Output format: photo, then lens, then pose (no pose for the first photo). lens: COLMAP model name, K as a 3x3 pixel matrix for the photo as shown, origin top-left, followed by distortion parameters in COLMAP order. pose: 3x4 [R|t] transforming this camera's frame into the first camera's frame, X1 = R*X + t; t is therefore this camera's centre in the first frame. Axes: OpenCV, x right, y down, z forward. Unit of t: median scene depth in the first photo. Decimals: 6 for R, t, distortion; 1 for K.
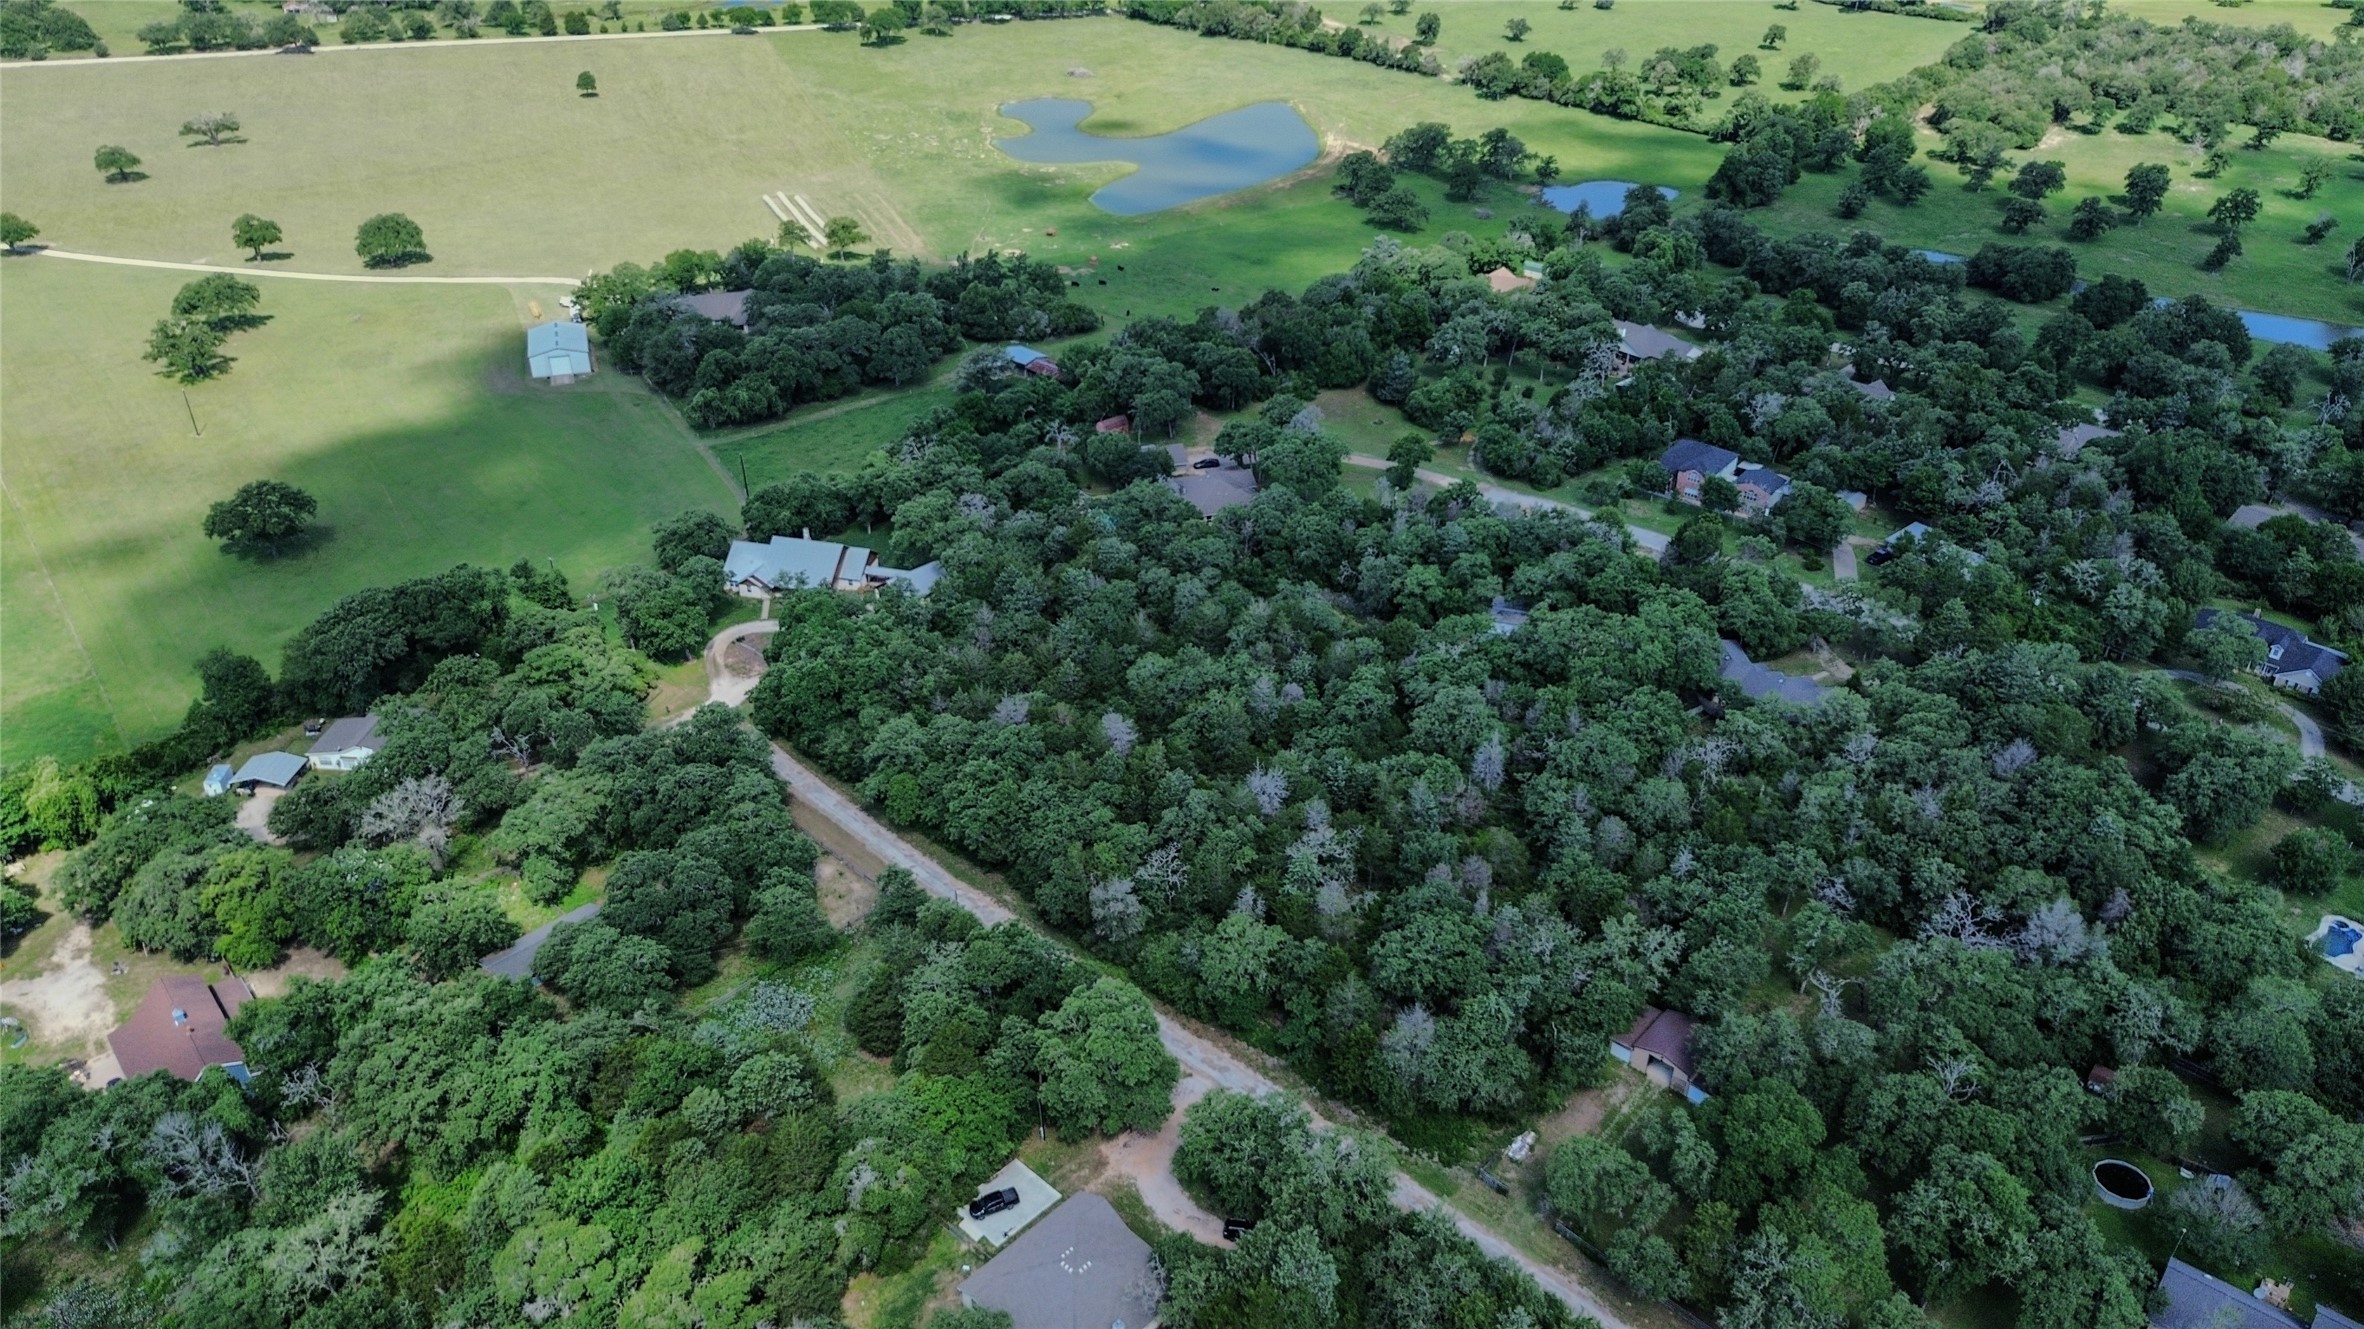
lens RADIAL K [[1674.8, 0, 1186.7], [0, 1674.8, 665.8], [0, 0, 1]] dist [0.069254, -0.069335]
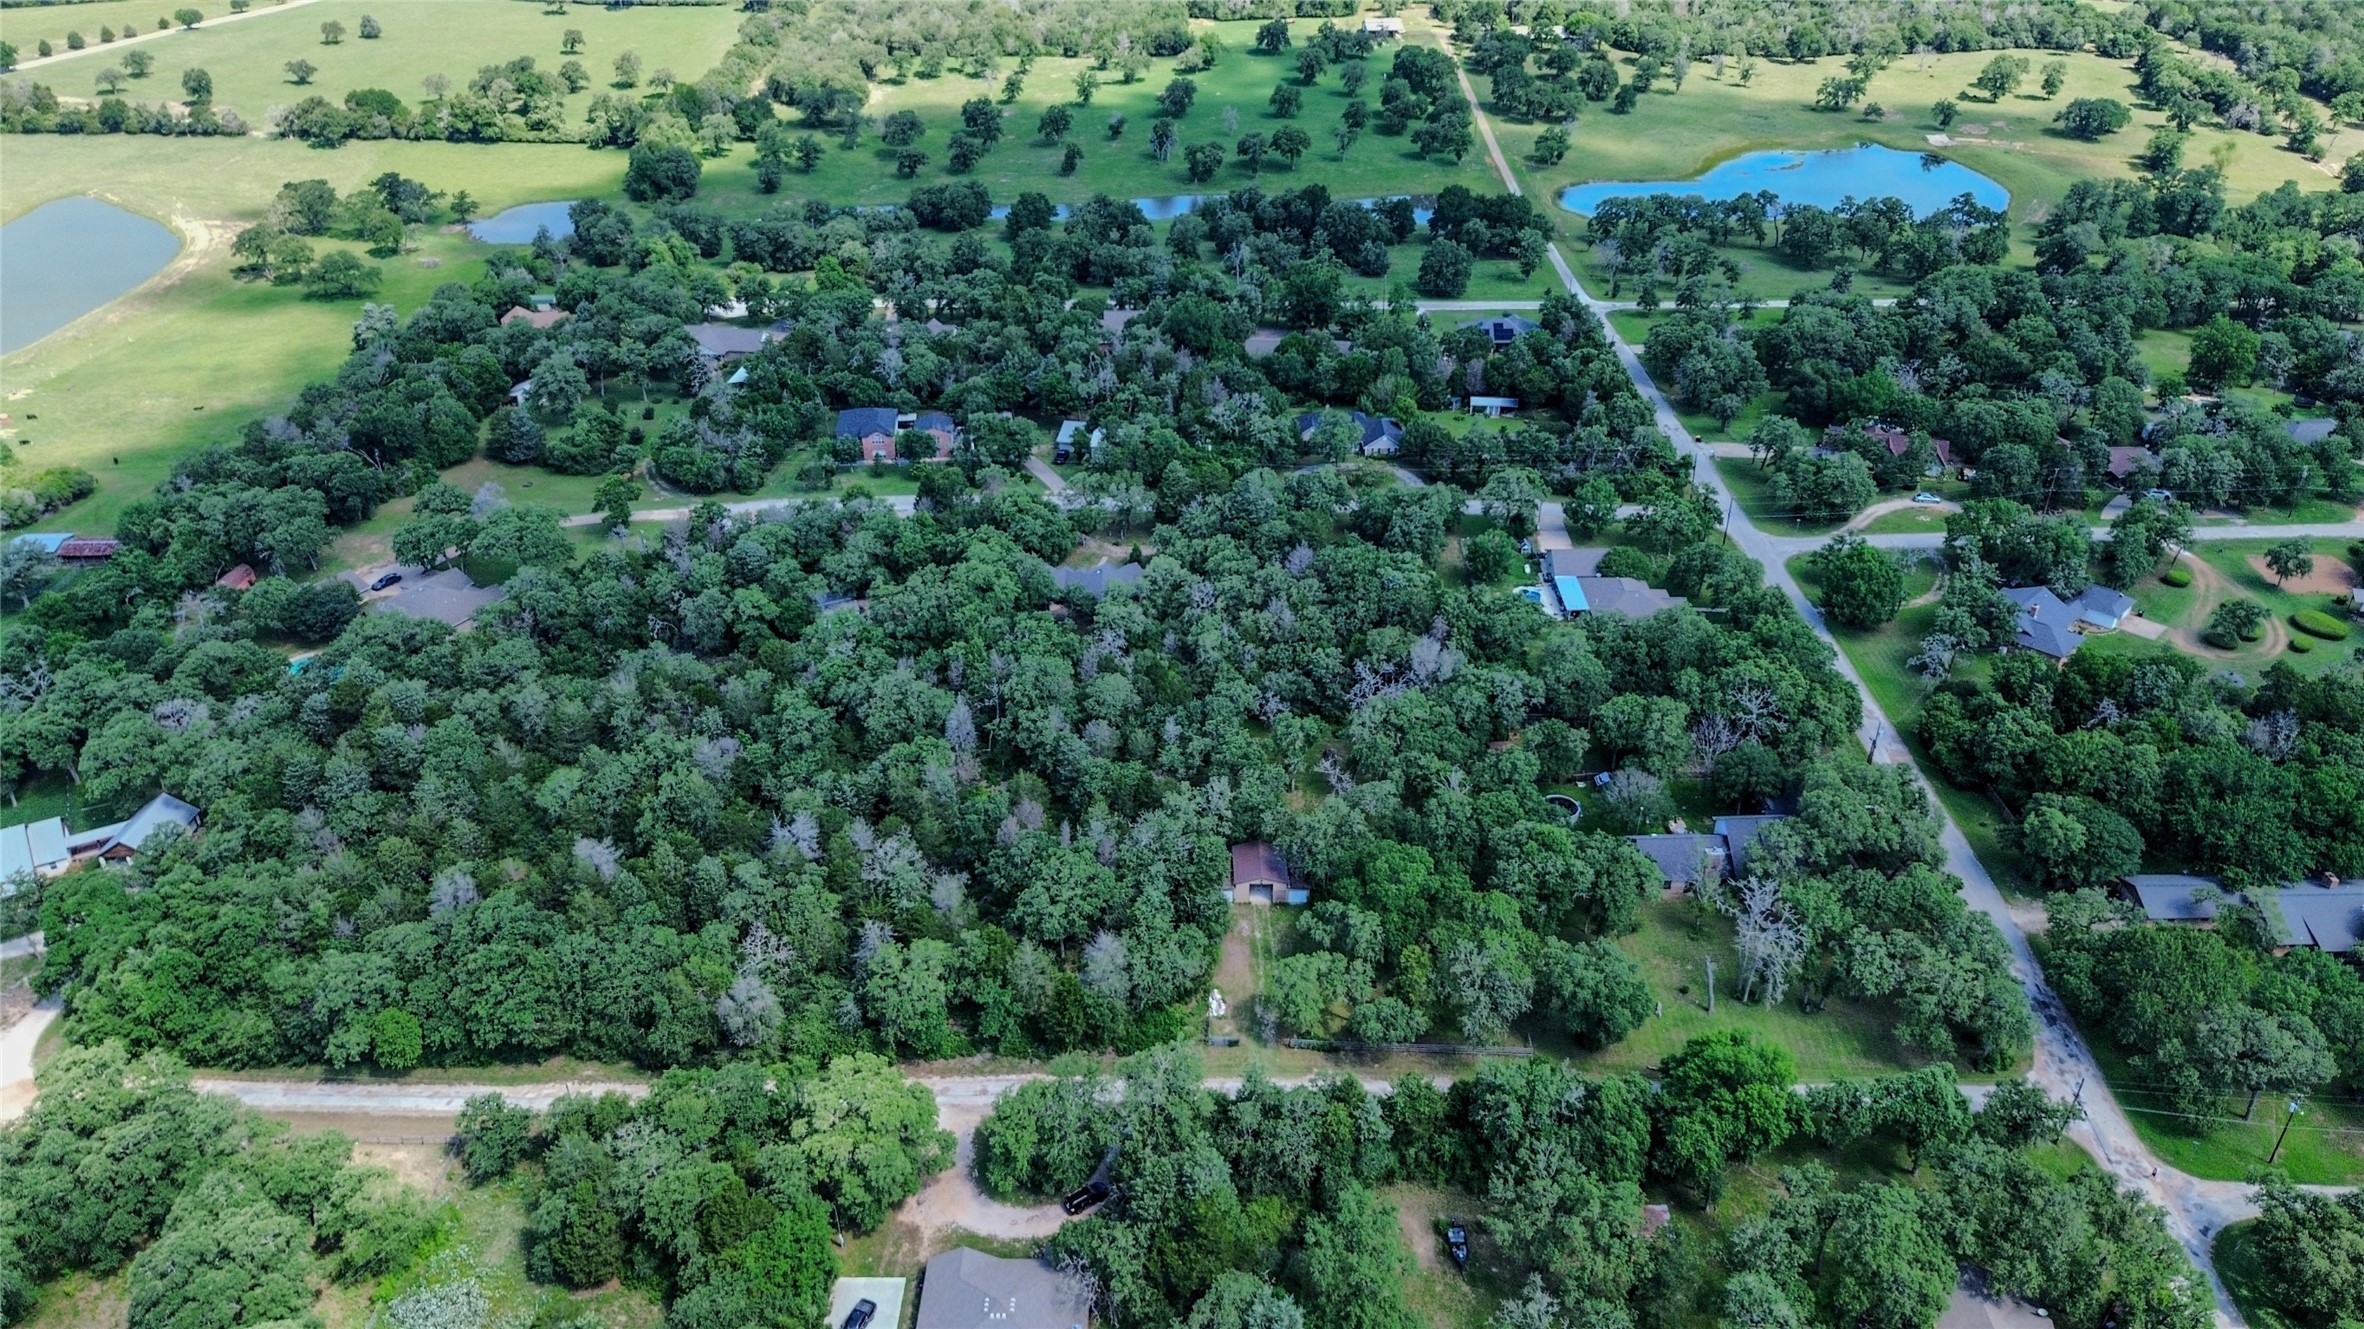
lens RADIAL K [[1674.8, 0, 1191.0], [0, 1674.8, 650.4], [0, 0, 1]] dist [0.069254, -0.069335]
pose [[0.732678, -0.358696, 0.578377, -0.202546], [0.363571, 0.924698, 0.112911, -0.034596], [-0.575325, 0.127554, 0.807918, 0.044449]]
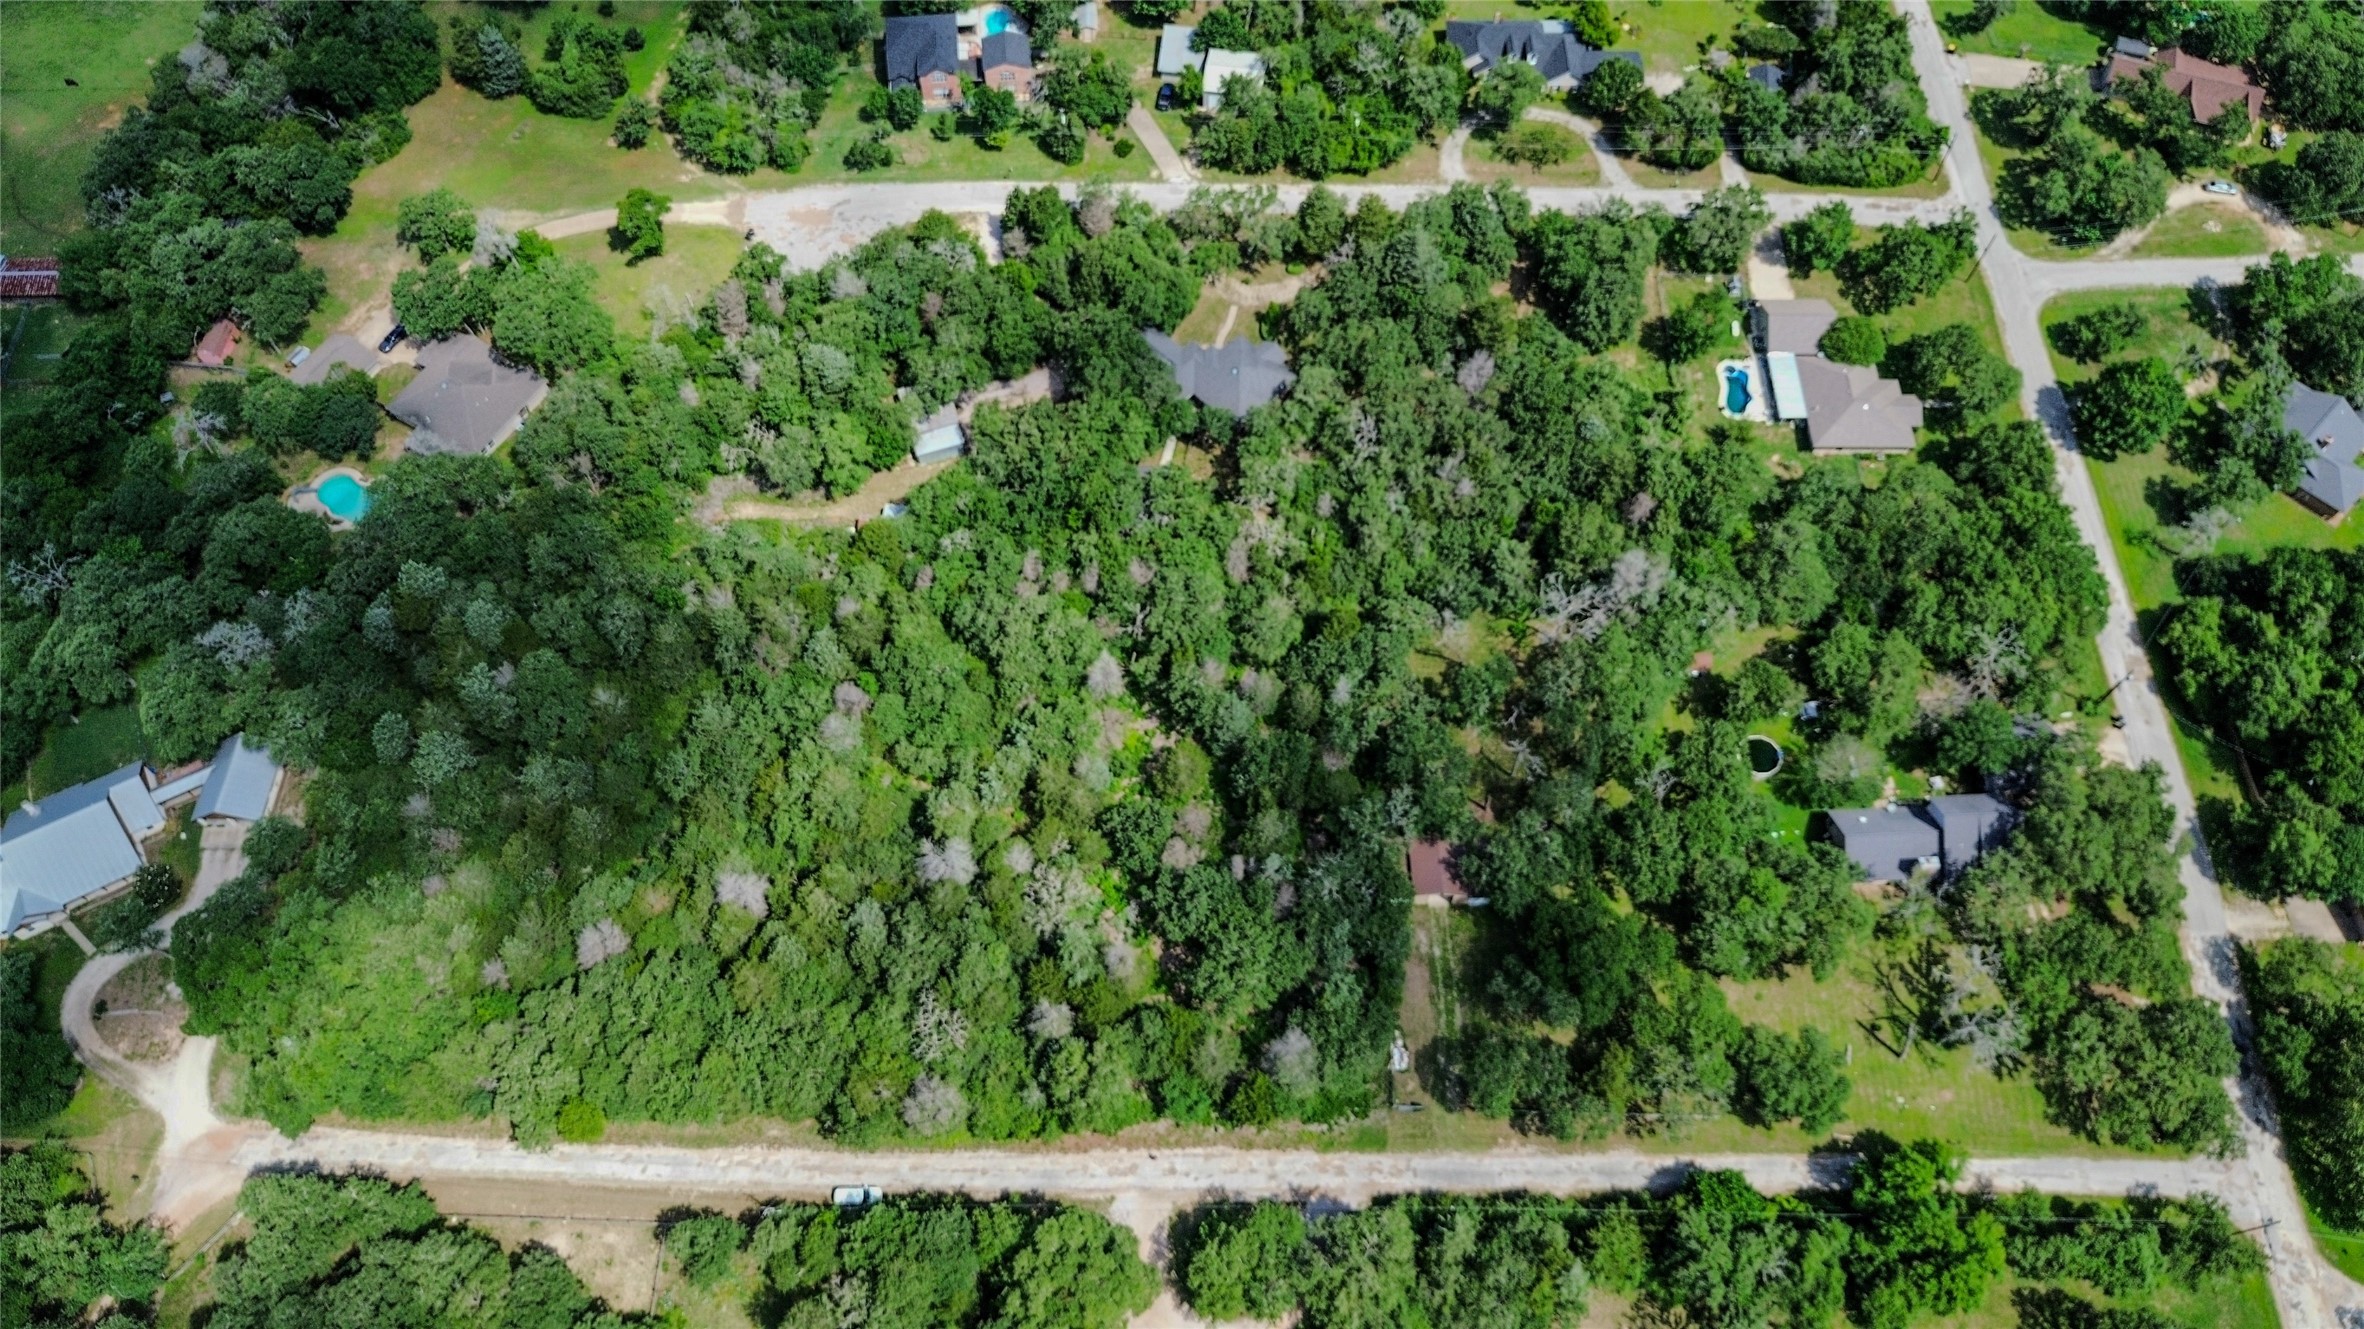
lens RADIAL K [[1674.8, 0, 1188.6], [0, 1674.8, 653.2], [0, 0, 1]] dist [0.069254, -0.069335]
pose [[0.735819, -0.592807, 0.327338, -0.057489], [0.355415, 0.749532, 0.558464, -0.308307], [-0.576412, -0.294588, 0.762212, 0.175193]]
